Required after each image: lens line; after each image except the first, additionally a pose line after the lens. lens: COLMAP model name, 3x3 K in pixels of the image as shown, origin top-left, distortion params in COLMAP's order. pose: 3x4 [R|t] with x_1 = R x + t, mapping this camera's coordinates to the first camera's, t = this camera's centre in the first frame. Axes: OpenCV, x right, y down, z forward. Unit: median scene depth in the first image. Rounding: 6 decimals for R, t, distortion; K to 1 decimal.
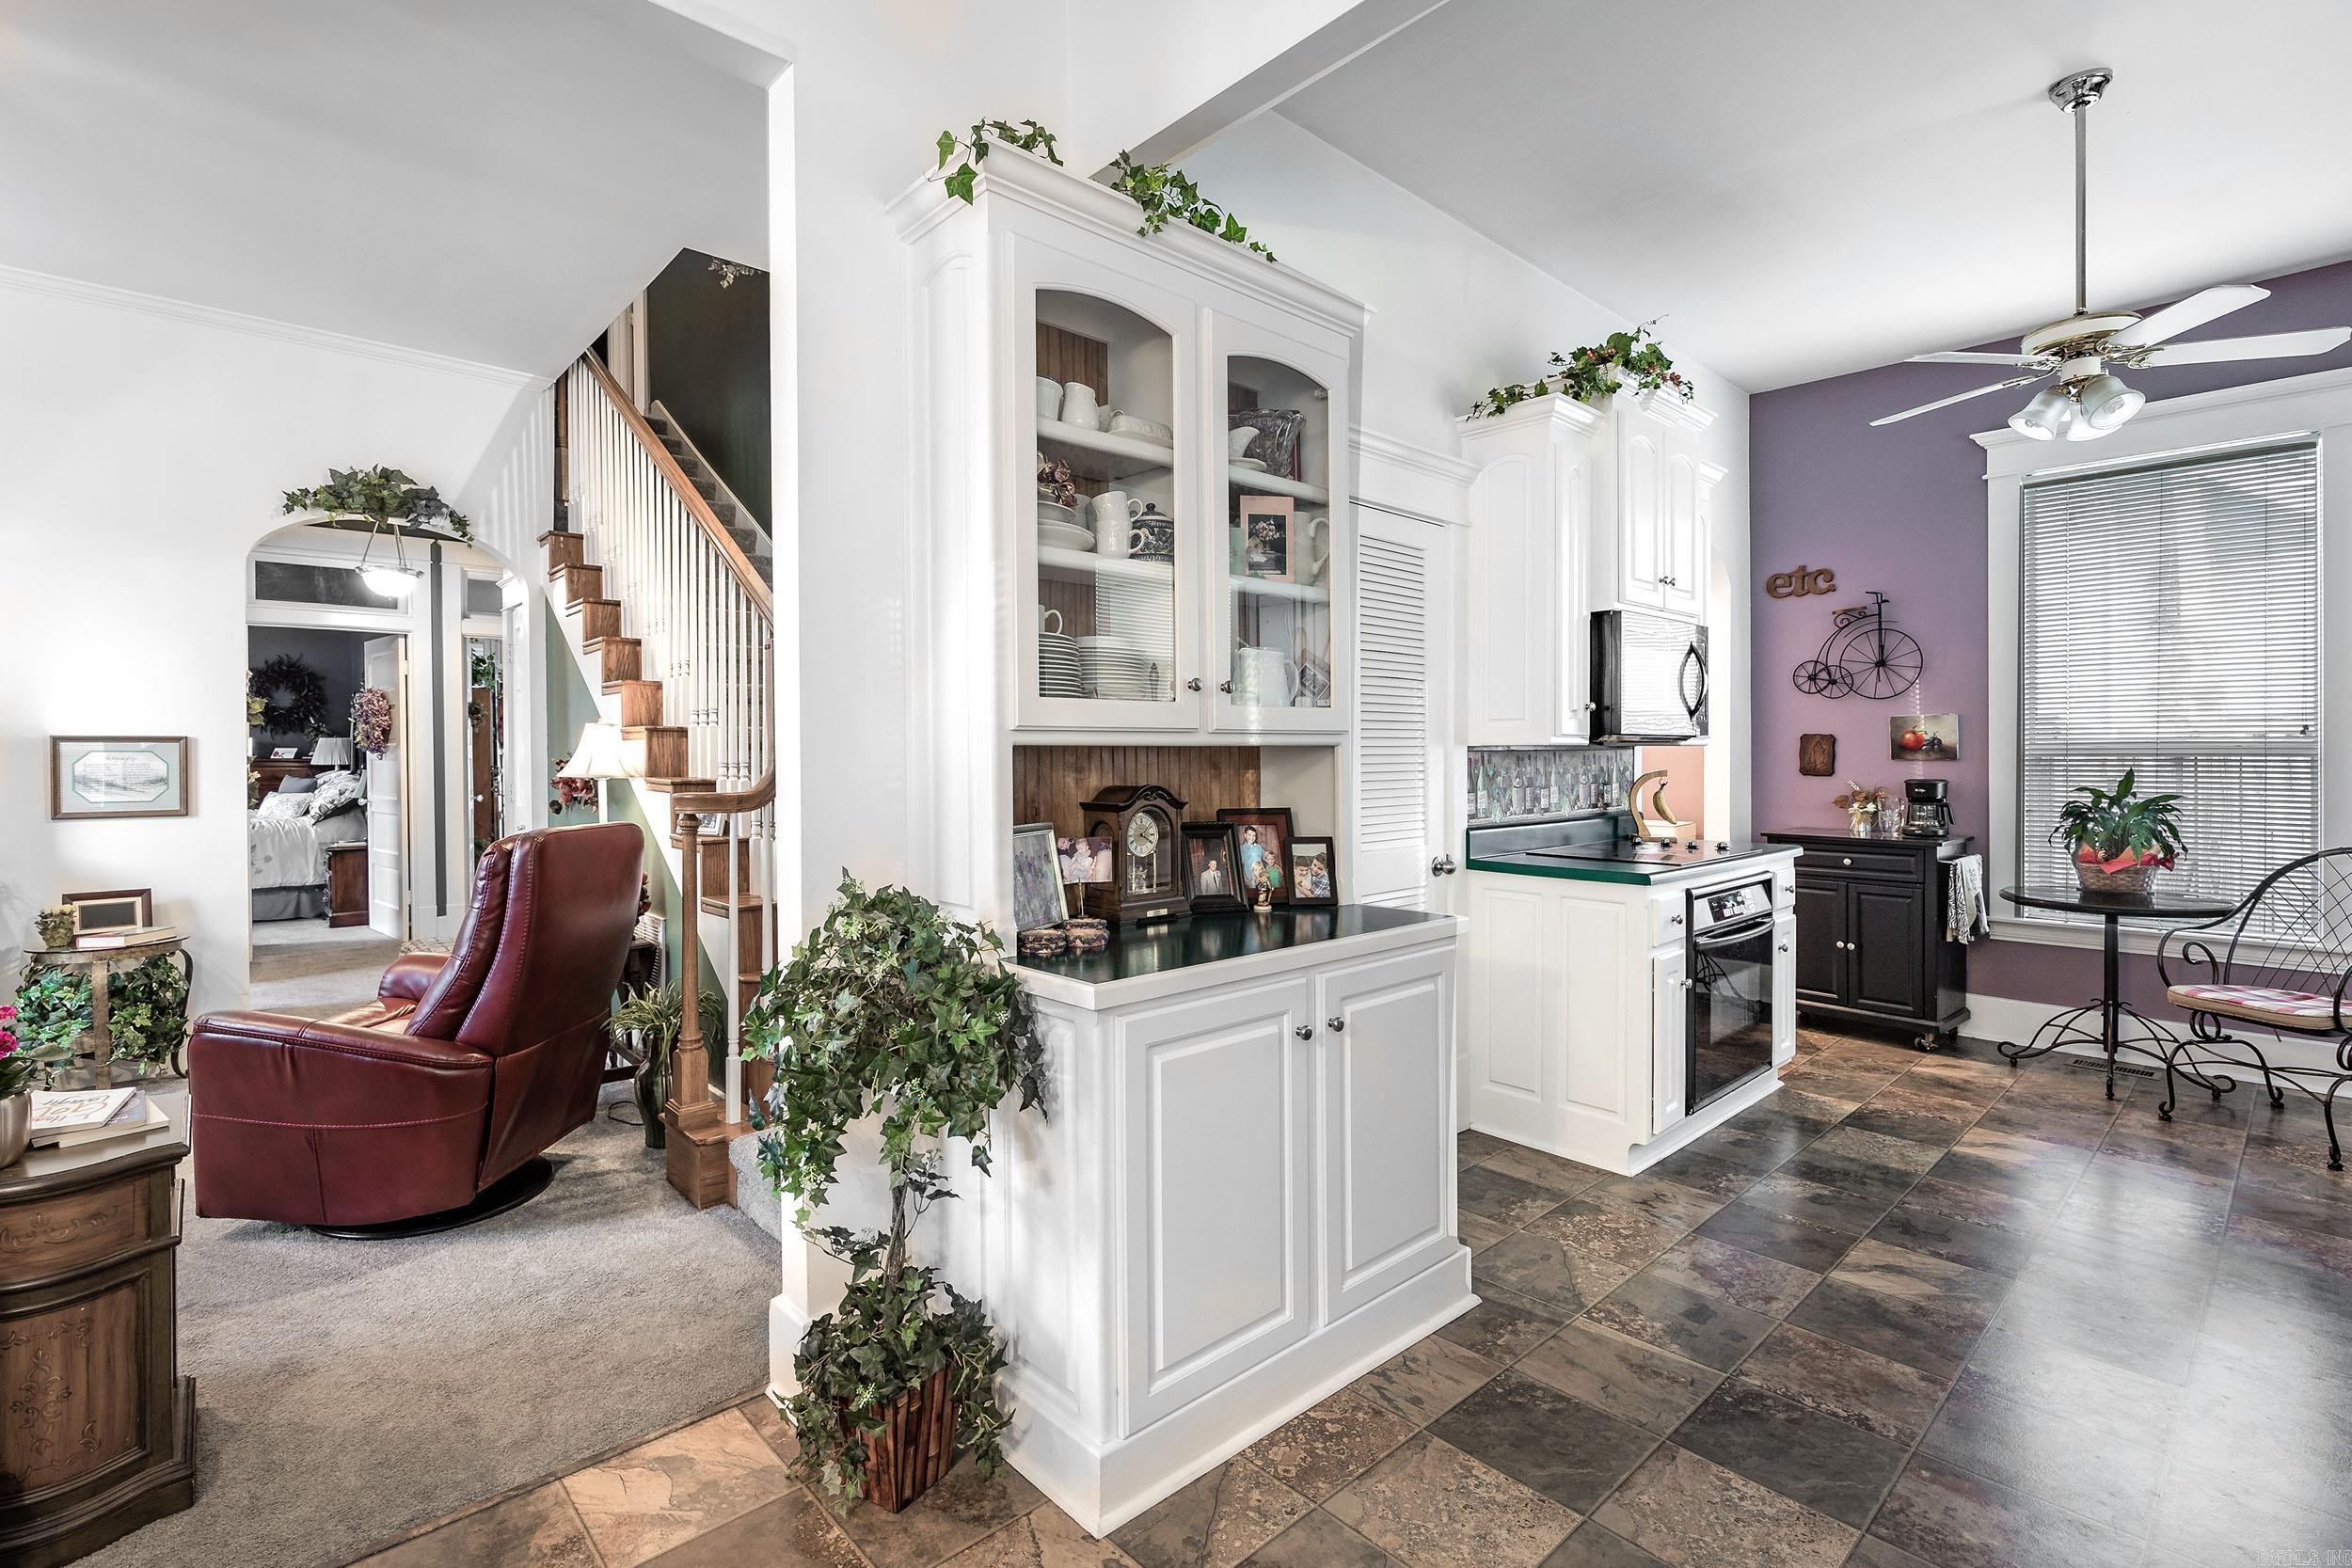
lens RADIAL K [[1088.4, 0, 1190.2], [0, 1088.4, 761.8], [0, 0, 1]] dist [0.002217, 0.000934]
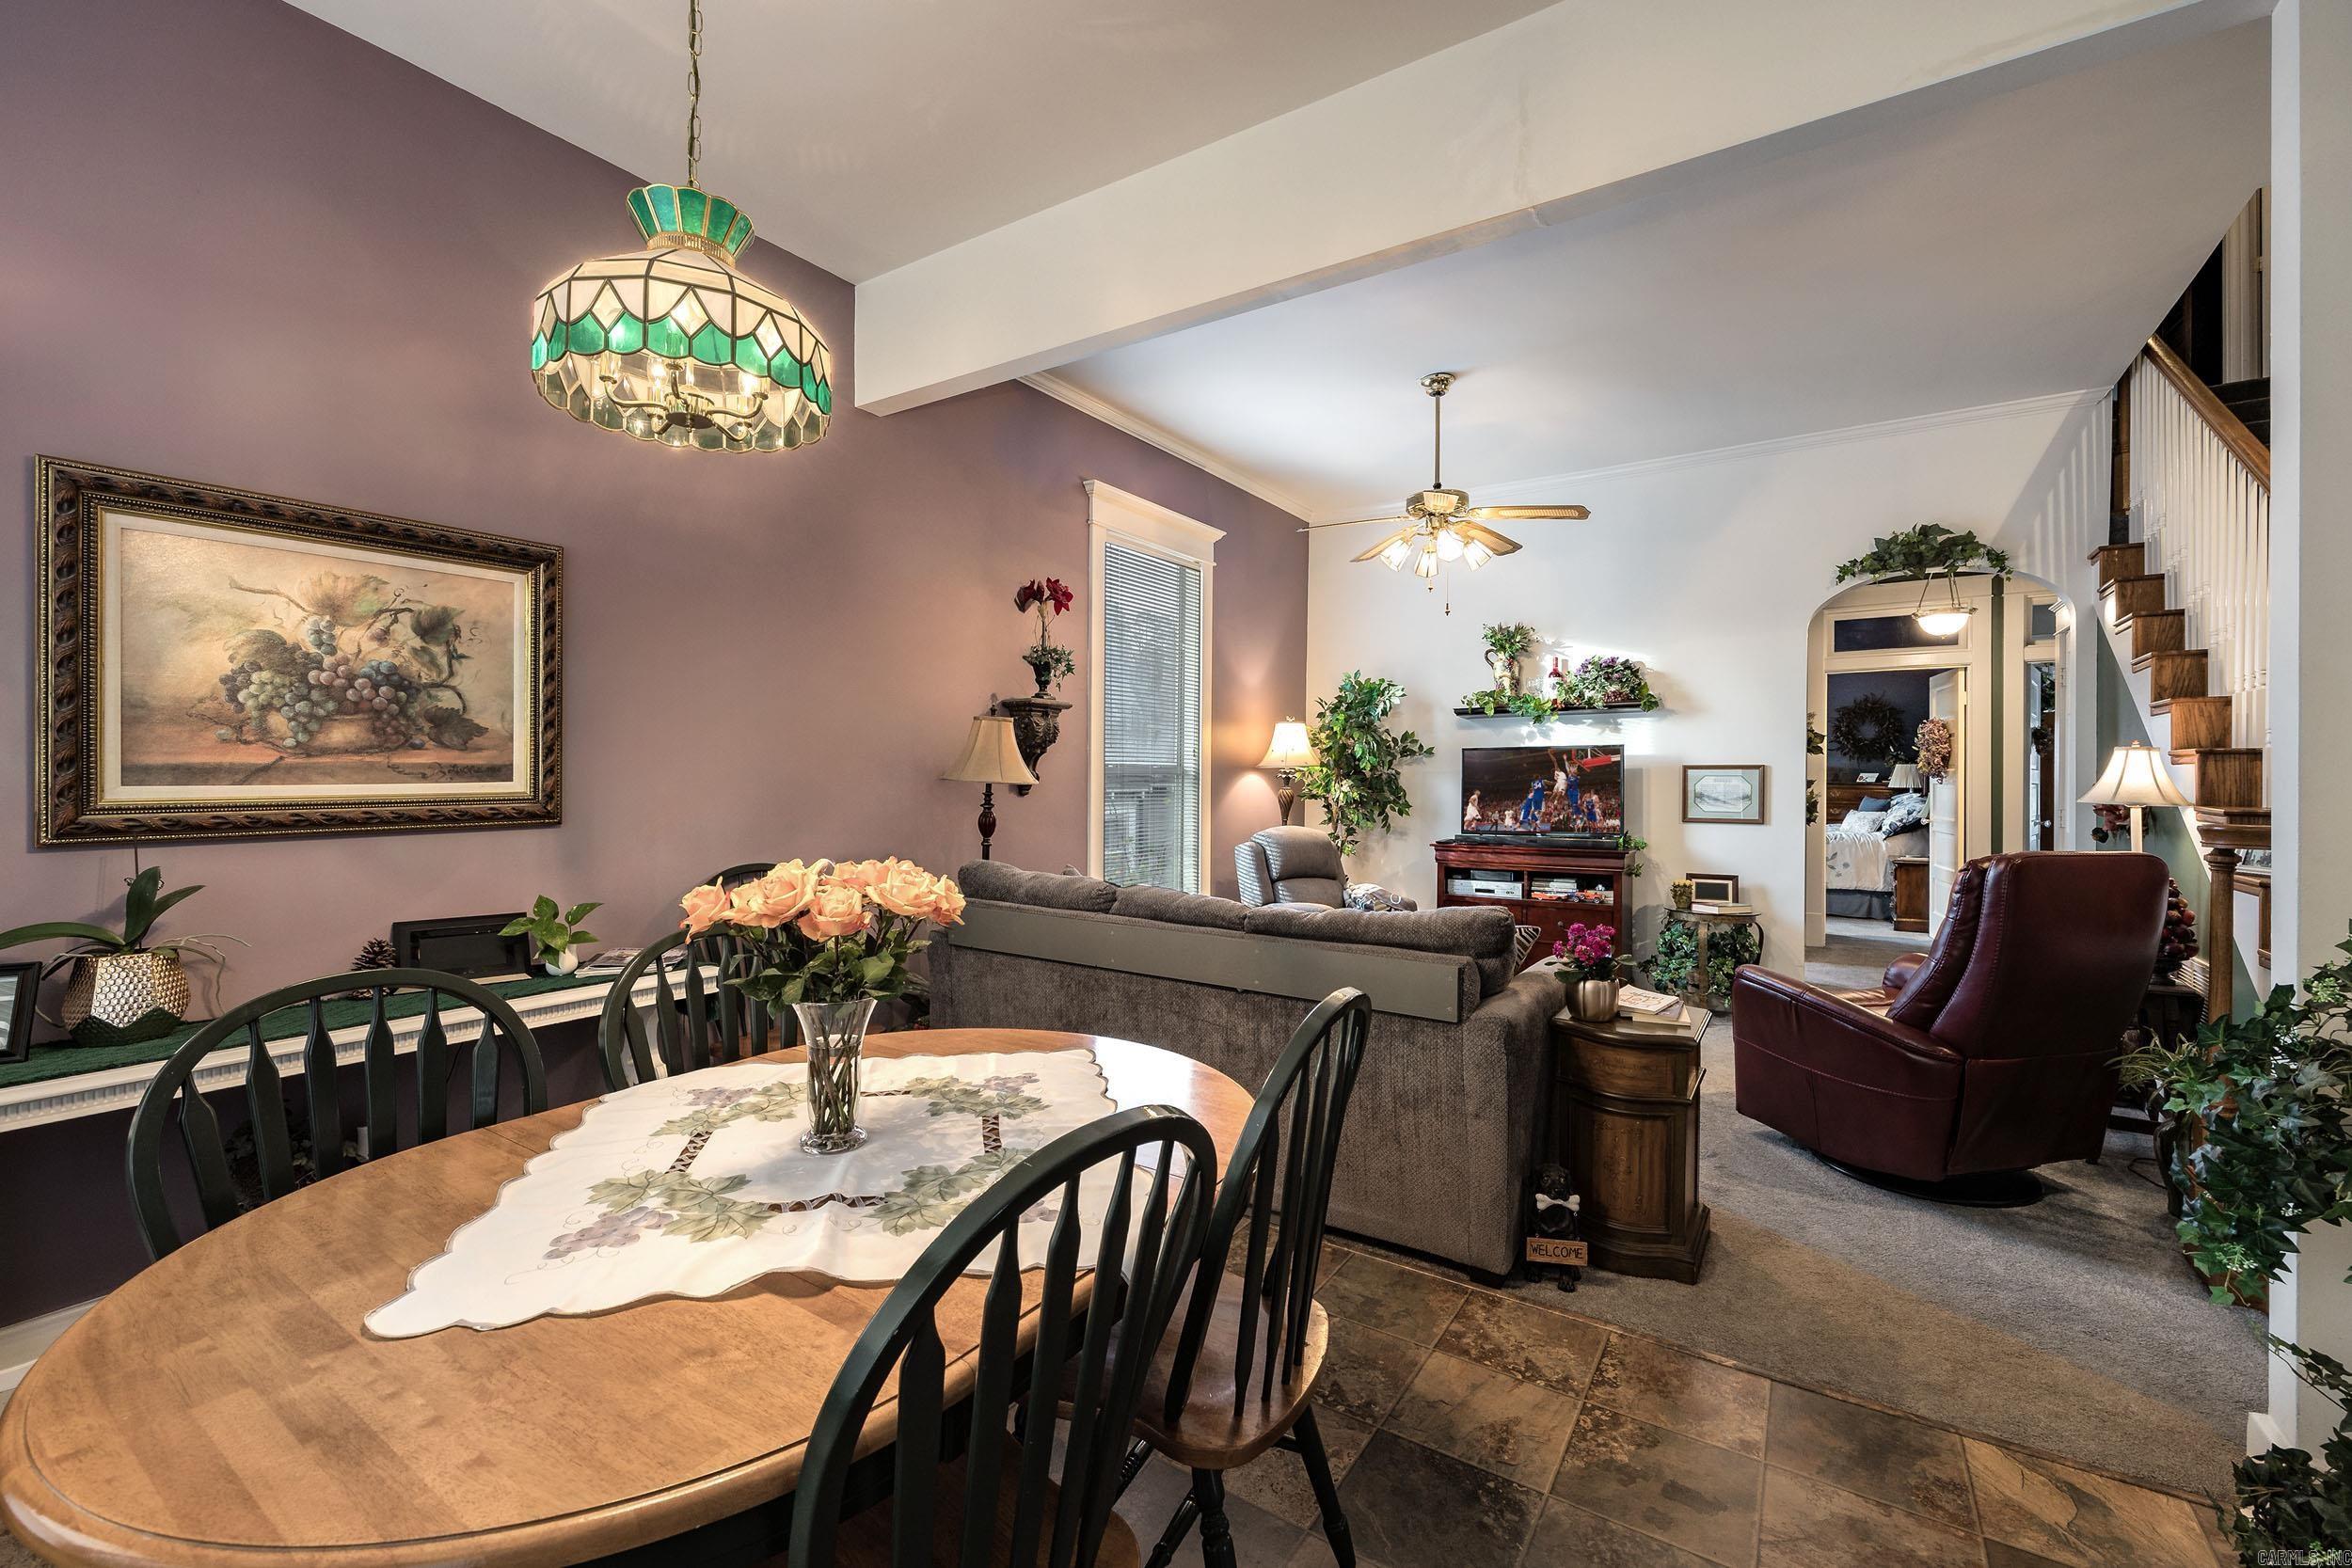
lens RADIAL K [[971.7, 0, 1094.0], [0, 971.7, 782.5], [0, 0, 1]] dist [0.002445, 0.000030]
pose [[0.178266, 0.007876, -0.983951, 0.103863], [-0.010765, 0.999924, 0.006054, -0.000251], [0.983923, 0.009513, 0.178337, -0.020961]]
